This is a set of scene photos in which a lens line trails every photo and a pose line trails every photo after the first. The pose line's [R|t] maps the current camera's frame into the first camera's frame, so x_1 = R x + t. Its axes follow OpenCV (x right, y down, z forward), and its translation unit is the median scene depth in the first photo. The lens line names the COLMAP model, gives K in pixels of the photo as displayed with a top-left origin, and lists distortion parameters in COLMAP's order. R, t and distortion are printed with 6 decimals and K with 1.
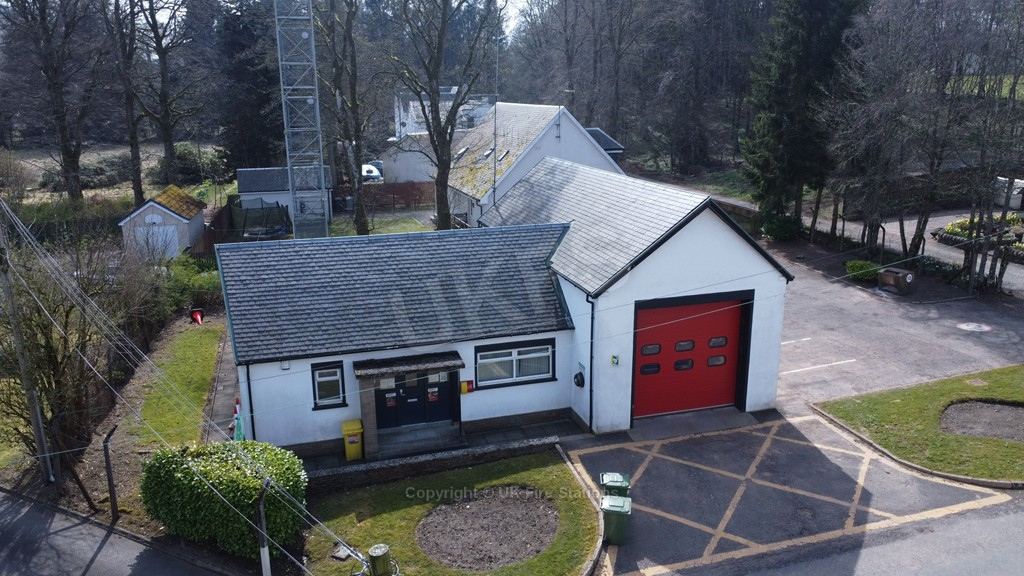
lens RADIAL K [[765.4, 0, 514.3], [0, 765.4, 287.6], [0, 0, 1]] dist [0.003914, -0.004847]
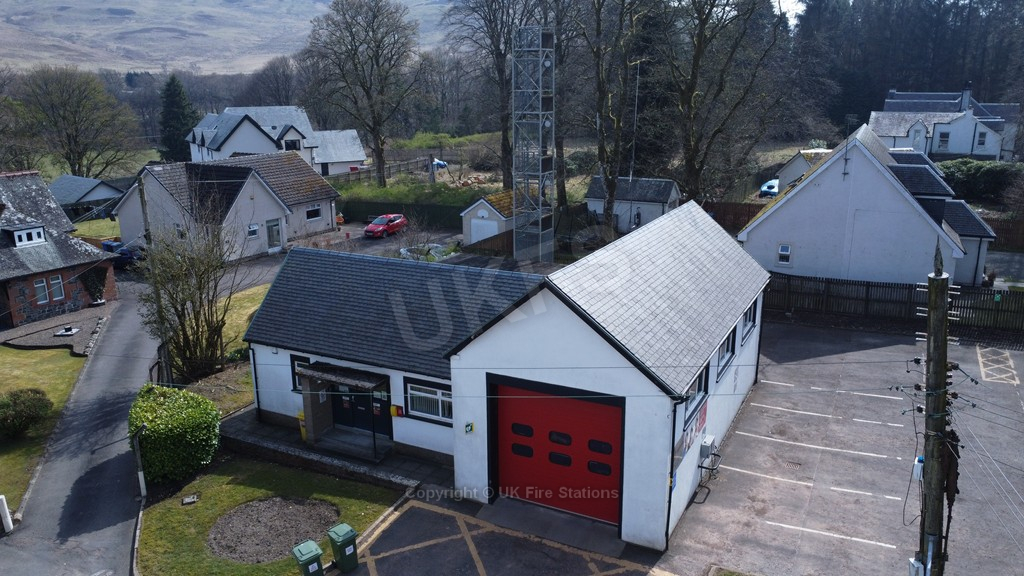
lens RADIAL K [[765.4, 0, 516.3], [0, 765.4, 288.1], [0, 0, 1]] dist [0.003914, -0.004847]
pose [[0.721130, 0.183320, -0.668106, 0.750993], [-0.174872, 0.981295, 0.080504, -0.157122], [0.670367, 0.058779, 0.739698, 0.306392]]
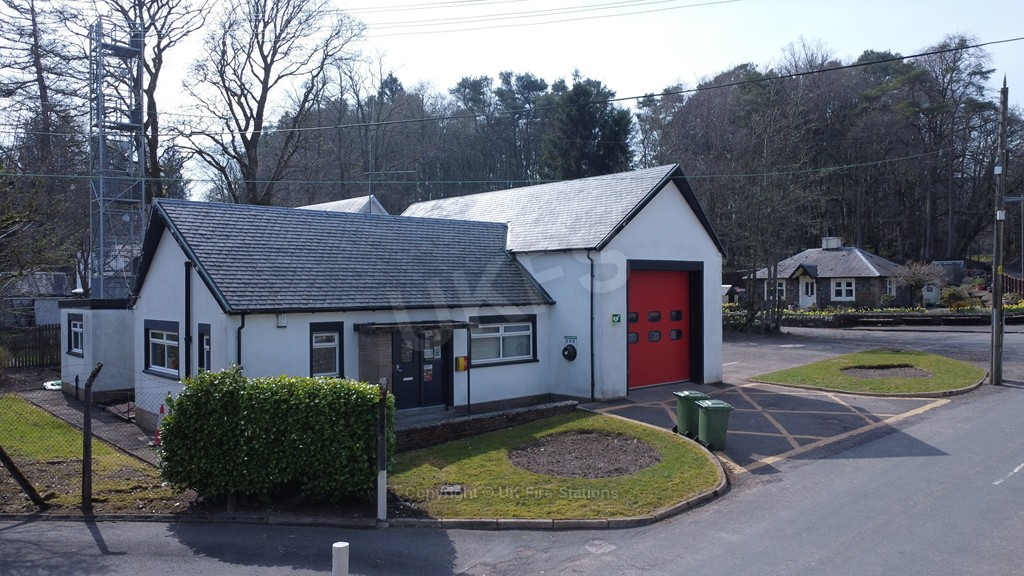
lens RADIAL K [[765.4, 0, 512.0], [0, 765.4, 291.9], [0, 0, 1]] dist [0.003914, -0.004847]
pose [[0.902998, 0.000360, 0.429644, -0.396107], [0.108502, 0.967395, -0.228854, 0.261386], [-0.415718, 0.253272, 0.873517, 0.174013]]
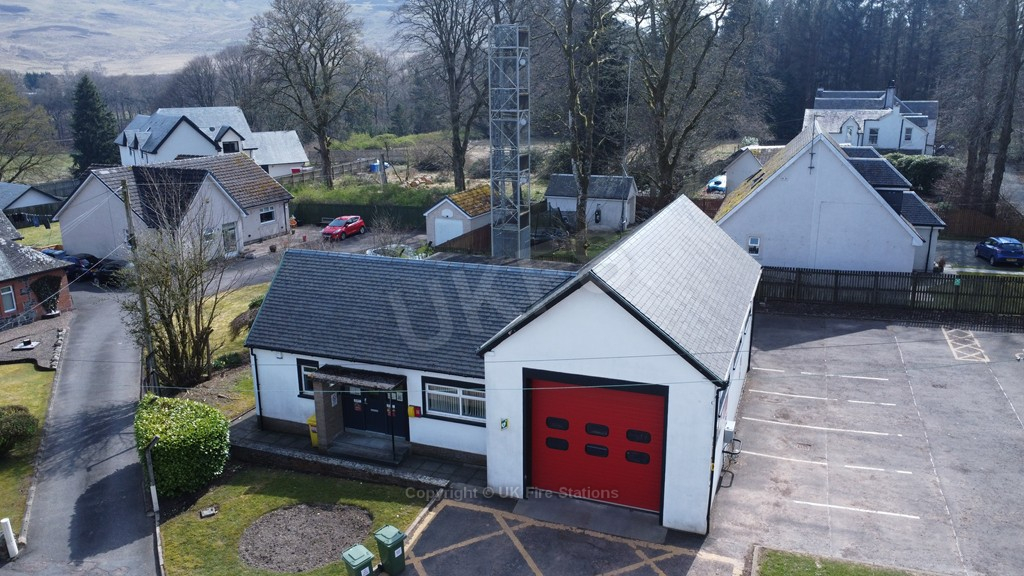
lens RADIAL K [[765.4, 0, 515.6], [0, 765.4, 288.0], [0, 0, 1]] dist [0.003914, -0.004847]
pose [[0.787659, 0.161742, -0.594502, 0.658360], [-0.154398, 0.985954, 0.063680, -0.130225], [0.596452, 0.041632, 0.801568, 0.222621]]
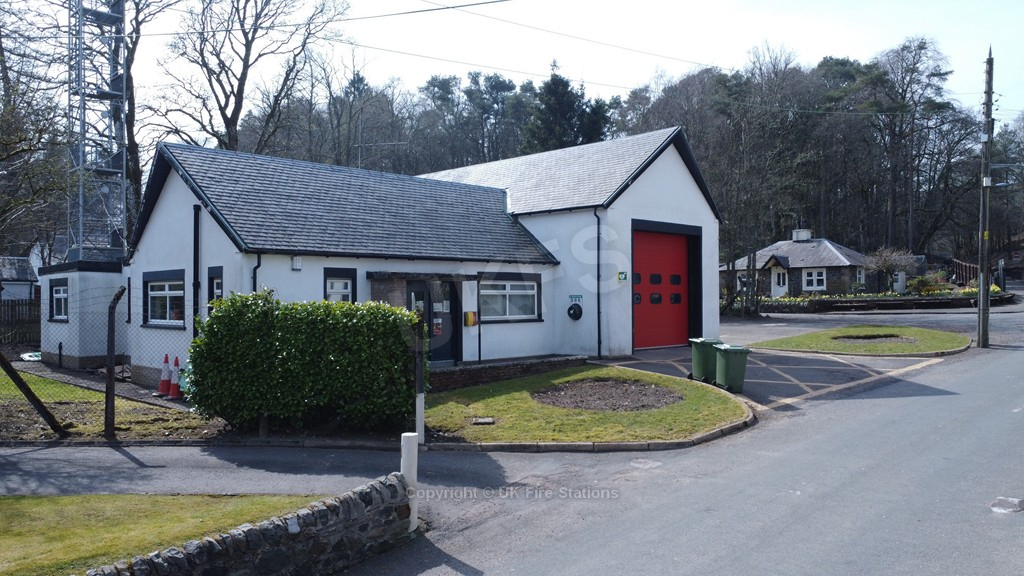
lens RADIAL K [[765.4, 0, 512.2], [0, 765.4, 291.6], [0, 0, 1]] dist [0.003914, -0.004847]
pose [[0.878040, 0.007254, 0.478533, -0.446483], [0.121072, 0.963994, -0.236763, 0.316862], [-0.463020, 0.265824, 0.845547, 0.222009]]
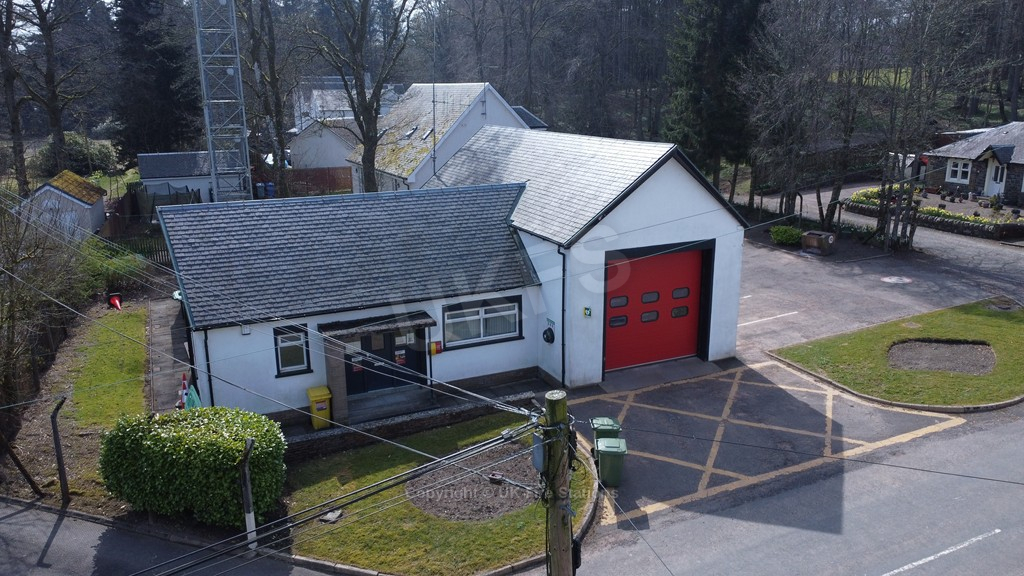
lens RADIAL K [[765.4, 0, 513.3], [0, 765.4, 289.6], [0, 0, 1]] dist [0.003914, -0.004847]
pose [[0.990374, -0.036486, 0.133520, -0.091144], [0.036255, 0.999334, 0.004162, 0.055695], [-0.133583, 0.000719, 0.991037, 0.025729]]
